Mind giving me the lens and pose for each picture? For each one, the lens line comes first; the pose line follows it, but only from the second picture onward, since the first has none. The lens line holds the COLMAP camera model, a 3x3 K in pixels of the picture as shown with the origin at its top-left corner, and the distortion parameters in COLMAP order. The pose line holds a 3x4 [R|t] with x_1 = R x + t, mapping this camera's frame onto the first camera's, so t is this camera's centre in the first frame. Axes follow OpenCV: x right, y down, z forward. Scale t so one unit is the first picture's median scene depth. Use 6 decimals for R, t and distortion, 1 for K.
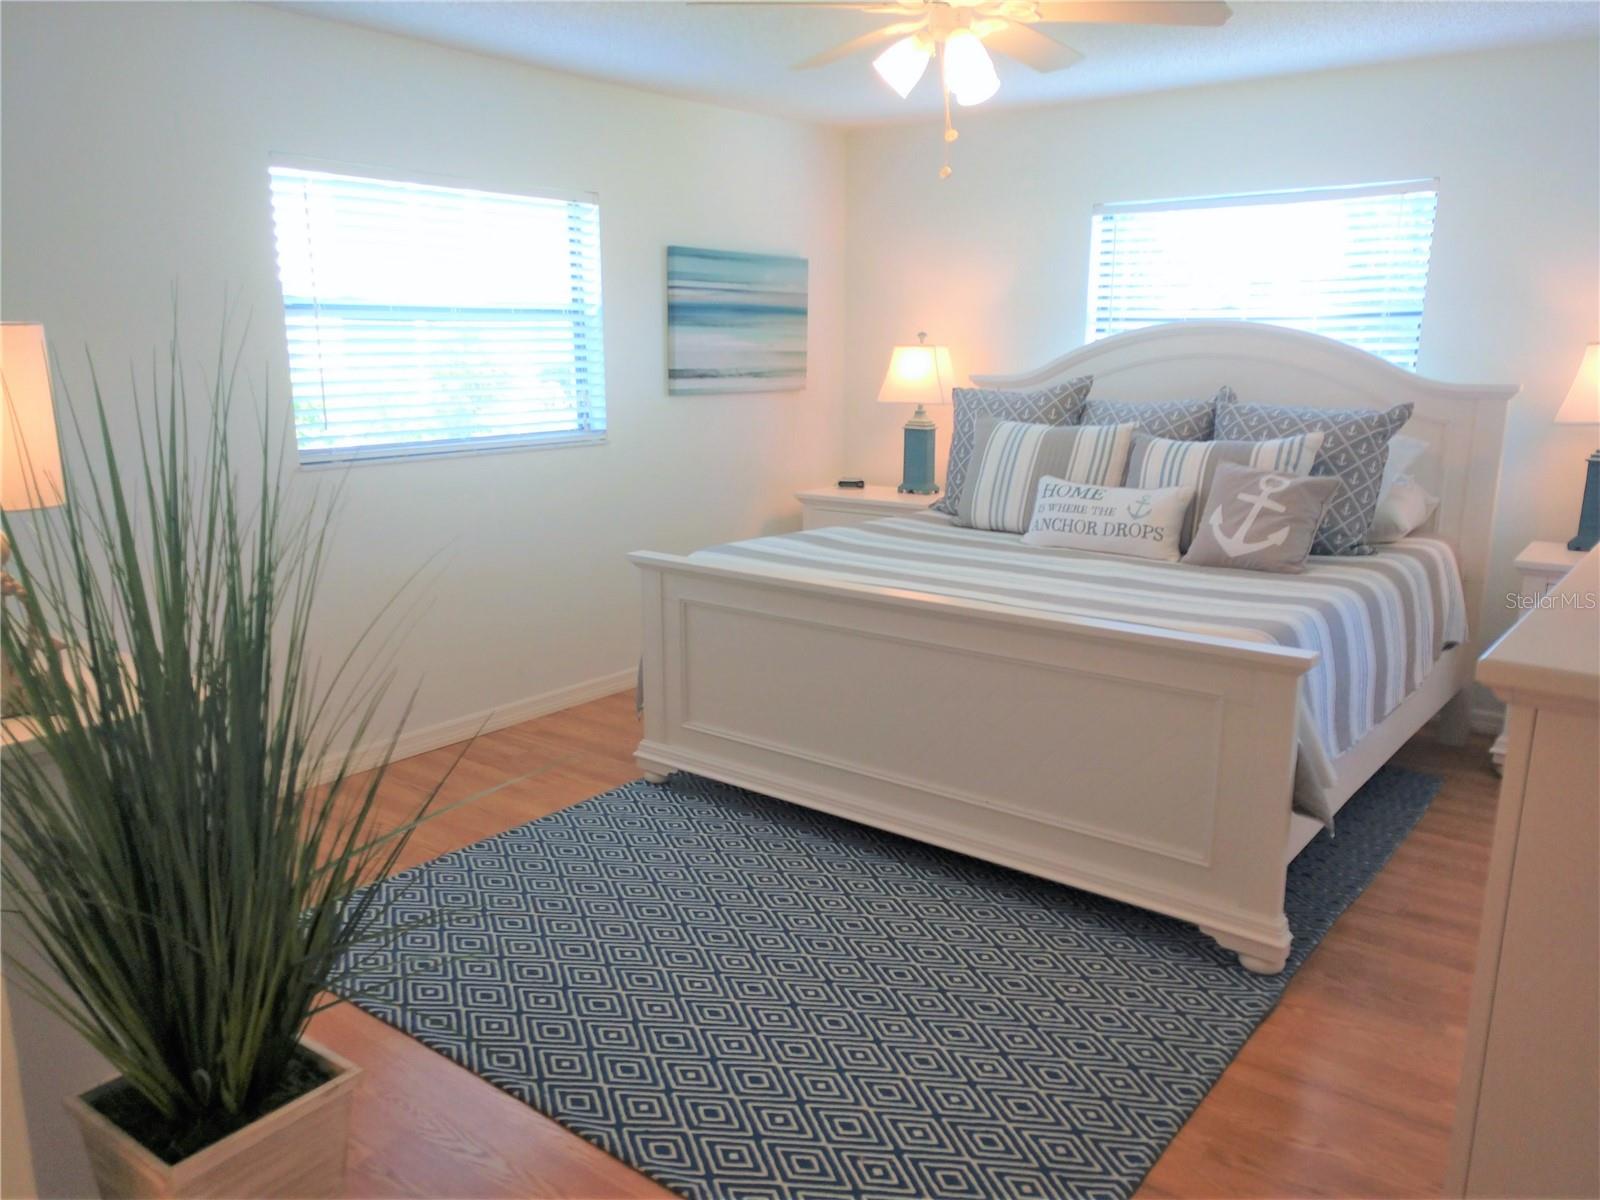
lens RADIAL K [[1215.0, 0, 796.2], [0, 1215.0, 608.7], [0, 0, 1]] dist [0.019395, 0.005052]
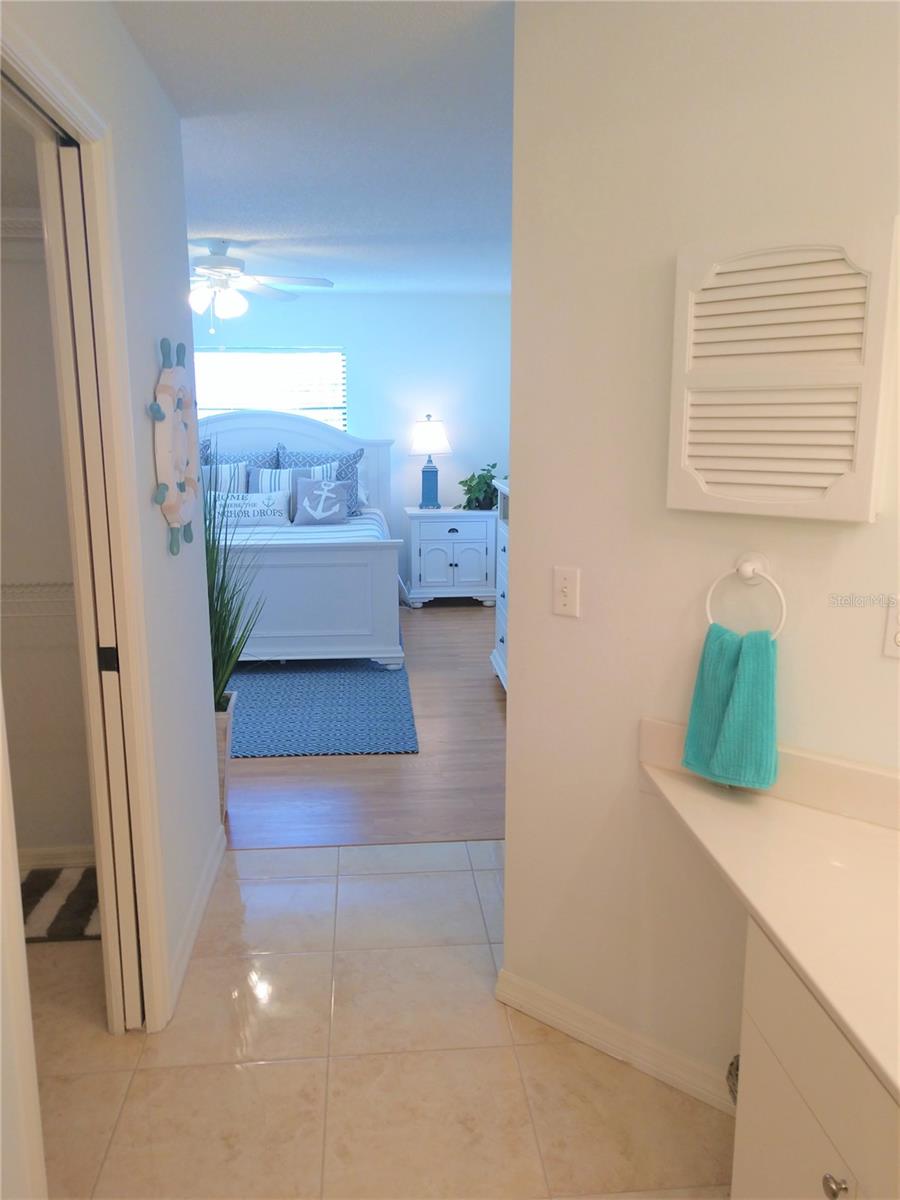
lens RADIAL K [[911.3, 0, 452.5], [0, 911.3, 598.2], [0, 0, 1]] dist [0.019395, 0.005052]
pose [[0.724704, -0.144722, 0.673691, -0.559651], [0.153025, 0.987083, 0.047433, 0.053794], [-0.671854, 0.068717, 0.737489, -0.351133]]
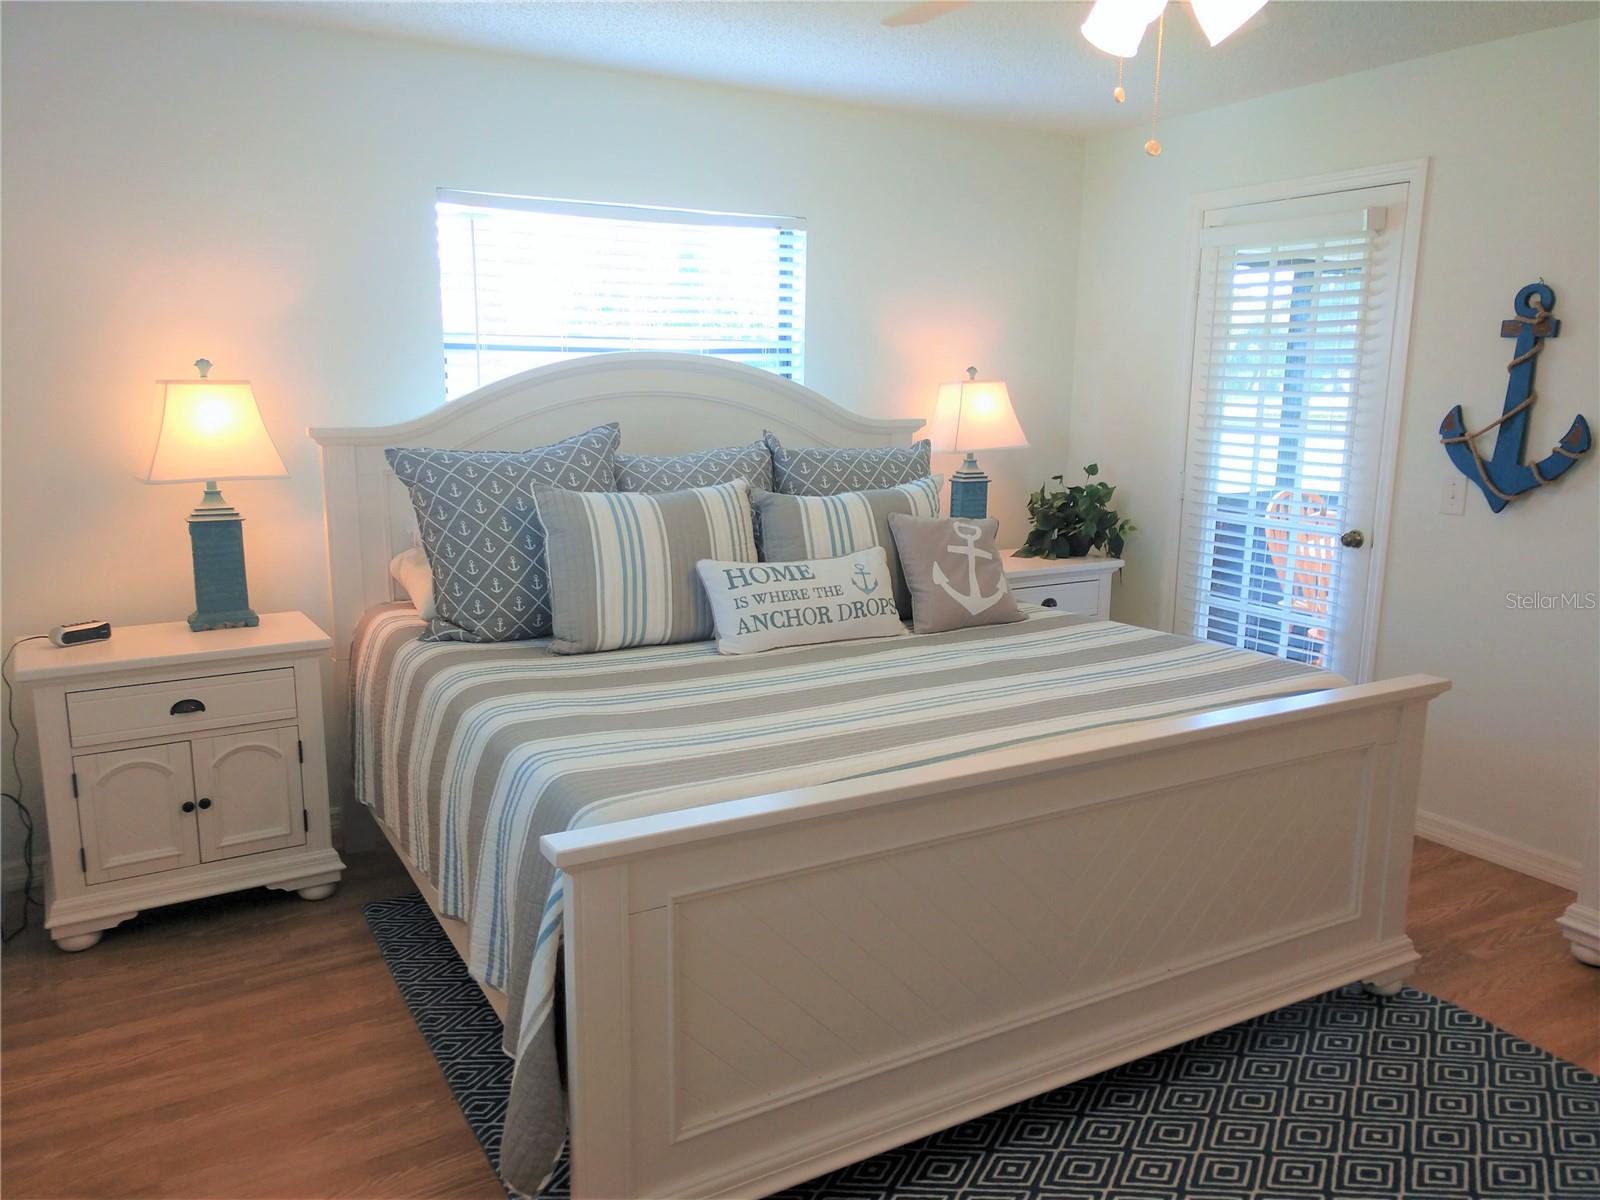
lens RADIAL K [[1215.0, 0, 796.2], [0, 1215.0, 608.7], [0, 0, 1]] dist [0.019395, 0.005052]
pose [[0.371176, -0.175027, 0.911918, -0.480444], [0.195812, 0.974744, 0.107385, -0.158346], [-0.907682, 0.138706, 0.396074, 0.705906]]
